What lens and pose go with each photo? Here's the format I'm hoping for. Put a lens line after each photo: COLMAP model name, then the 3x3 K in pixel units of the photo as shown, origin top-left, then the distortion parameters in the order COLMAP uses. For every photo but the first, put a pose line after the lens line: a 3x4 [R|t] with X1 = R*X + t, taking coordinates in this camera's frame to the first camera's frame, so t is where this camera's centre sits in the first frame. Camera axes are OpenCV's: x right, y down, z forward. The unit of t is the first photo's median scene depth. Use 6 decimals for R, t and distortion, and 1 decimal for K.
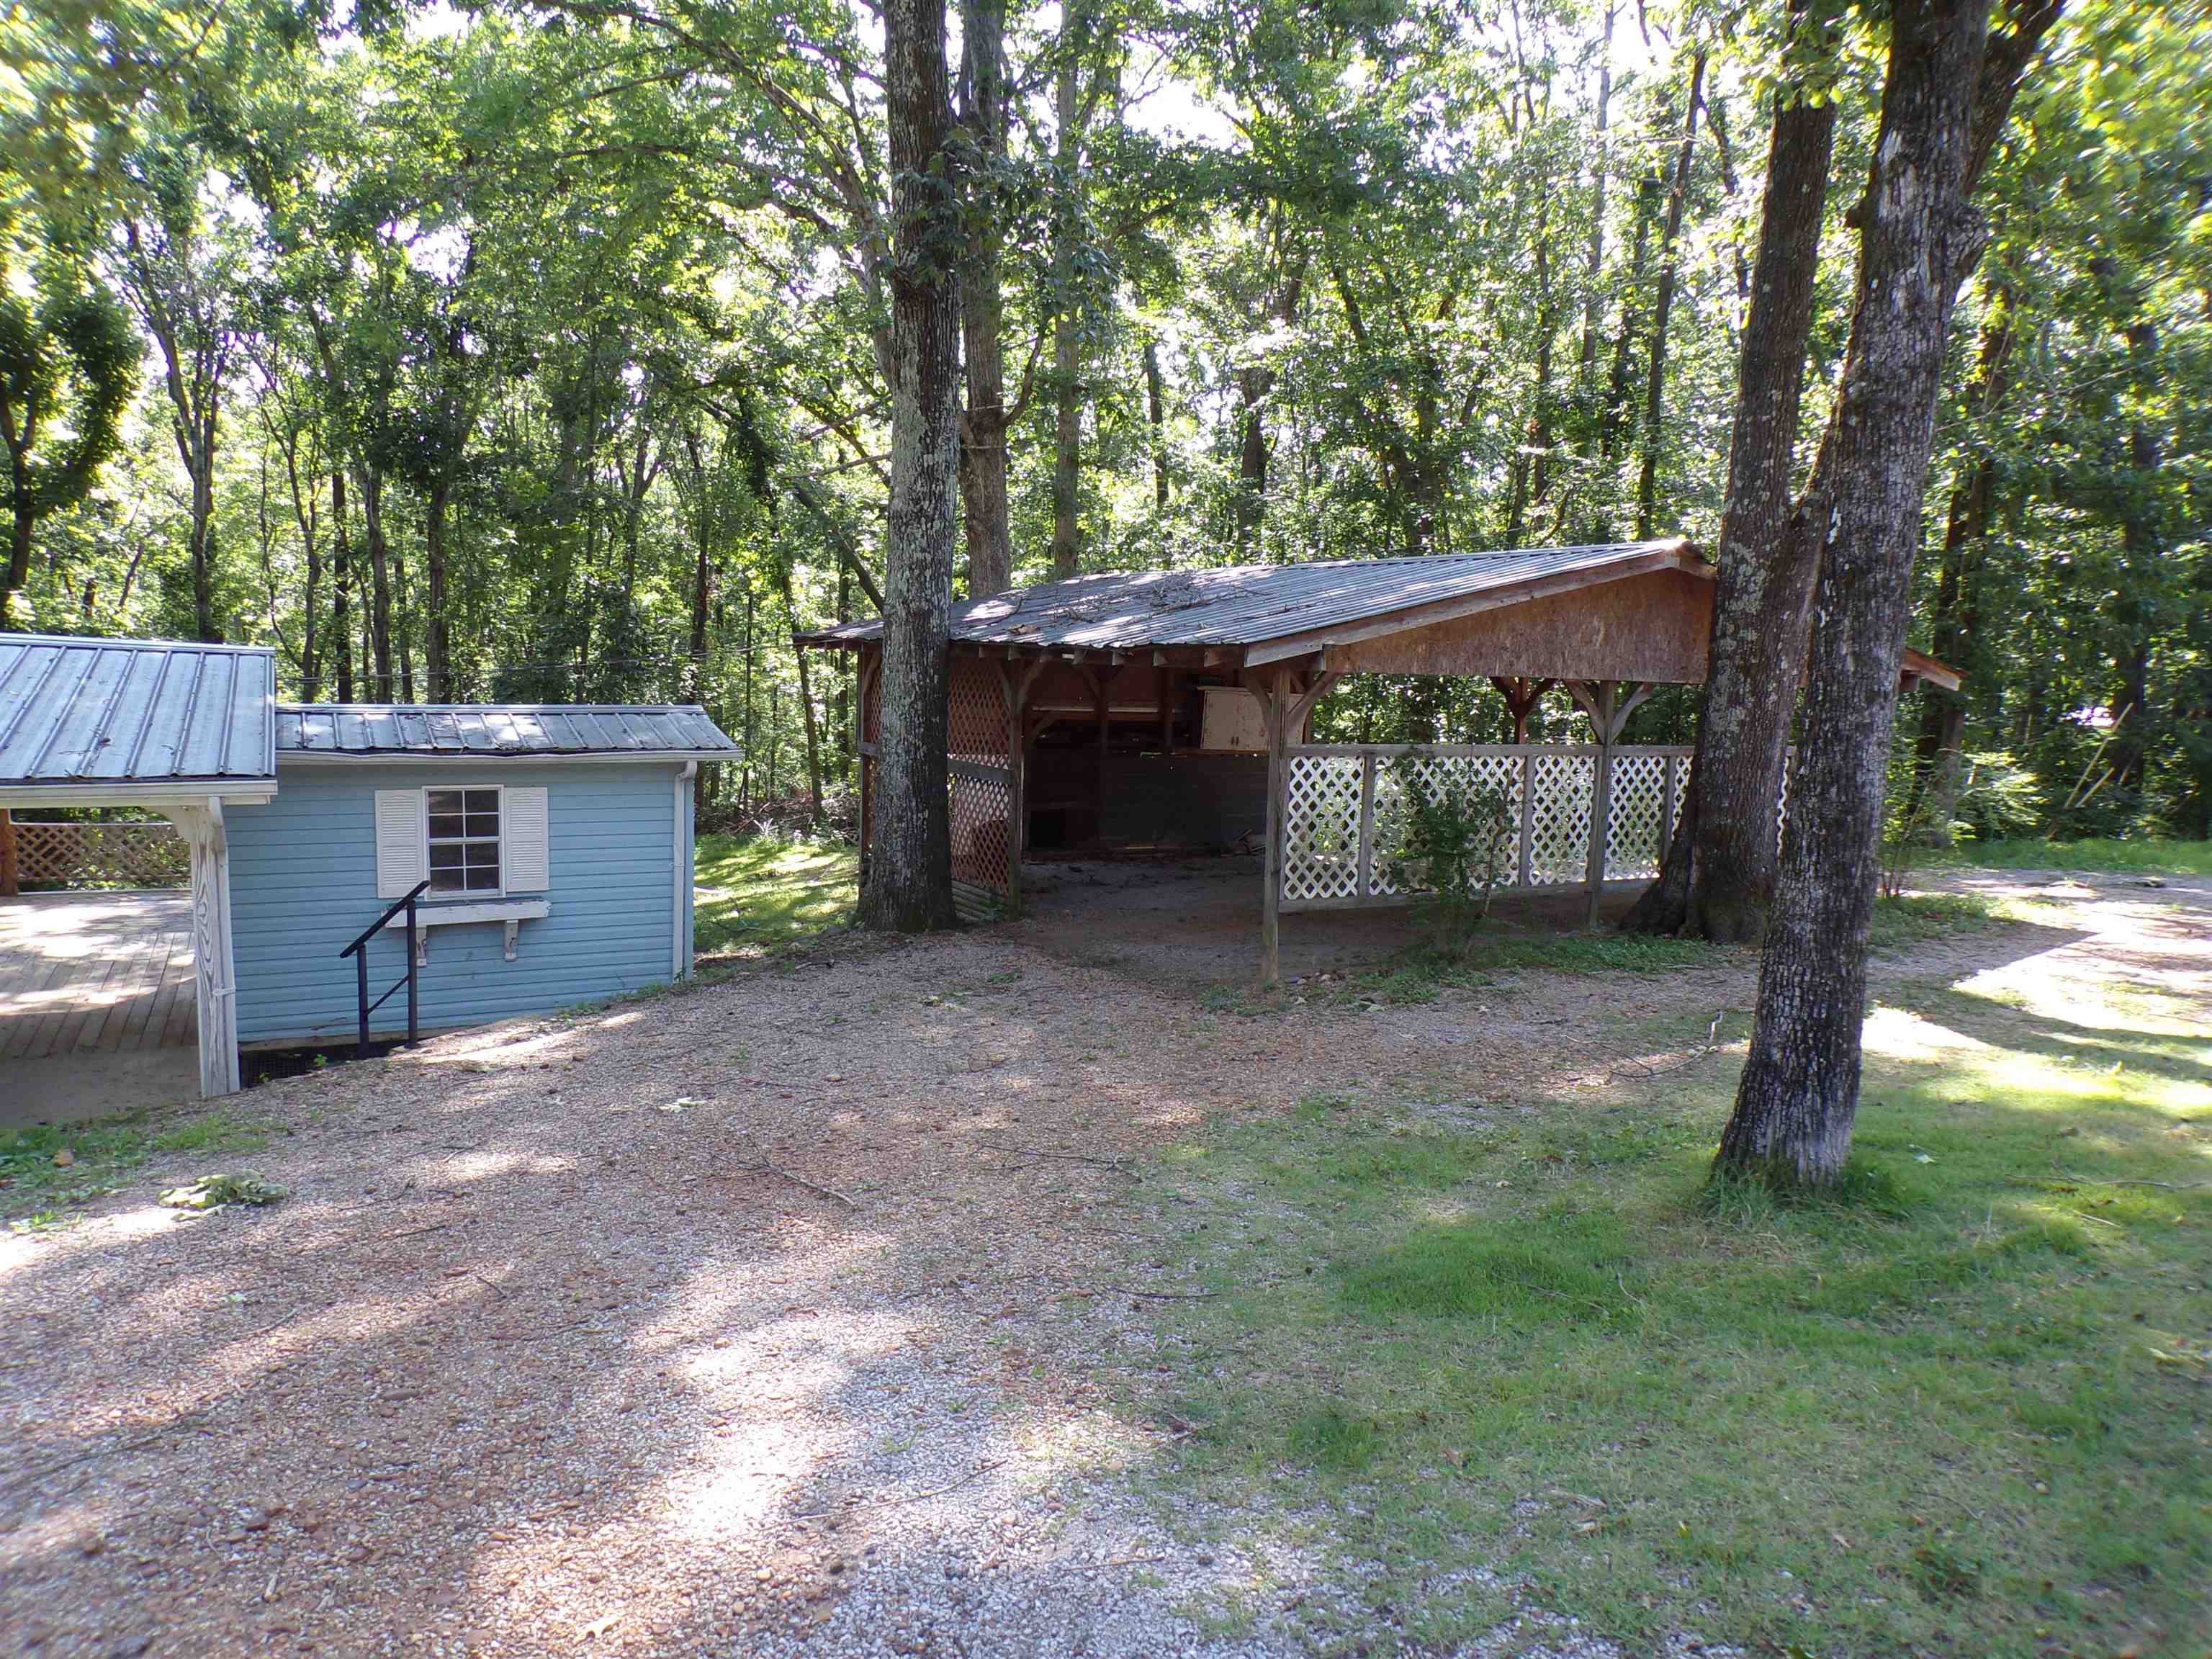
lens RADIAL K [[1489.6, 0, 1100.4], [0, 1489.6, 842.5], [0, 0, 1]] dist [-0.039406, 0.044497]
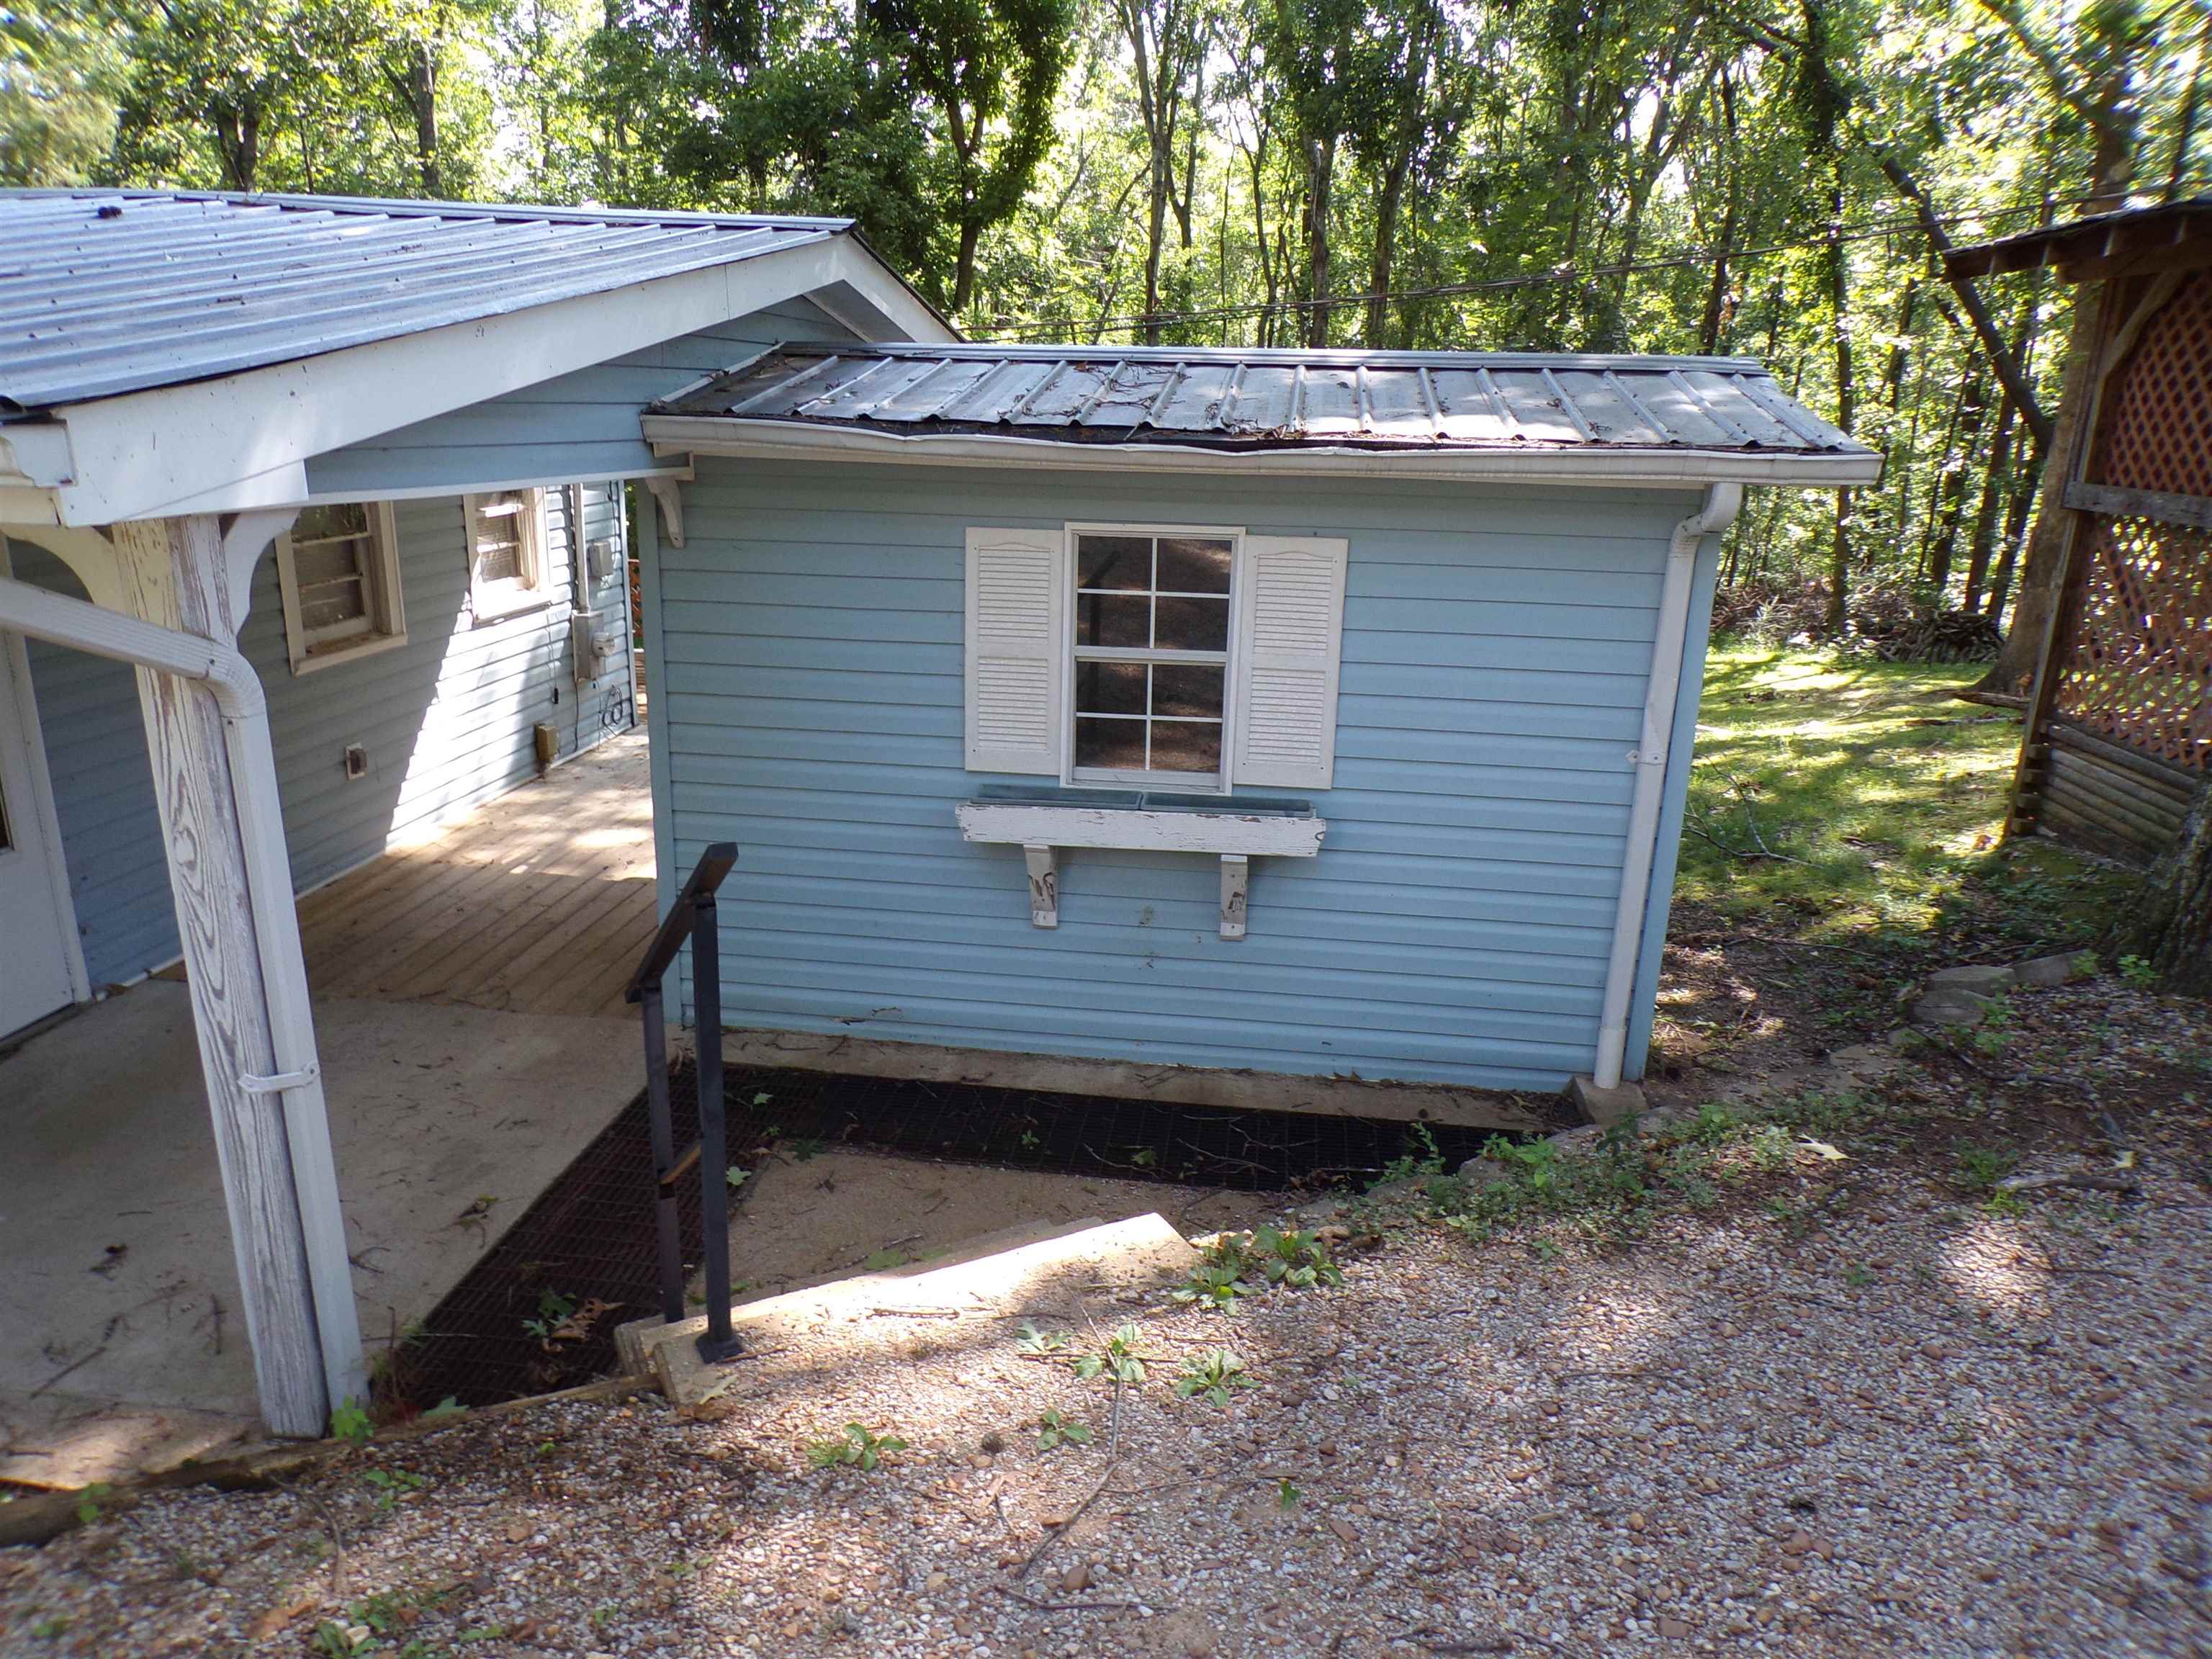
lens RADIAL K [[1489.6, 0, 1100.4], [0, 1489.6, 842.5], [0, 0, 1]] dist [-0.039406, 0.044497]
pose [[0.811005, 0.157584, -0.563416, -0.115227], [-0.073388, 0.982836, 0.169255, -0.011980], [0.580417, -0.095919, 0.808650, 0.385682]]
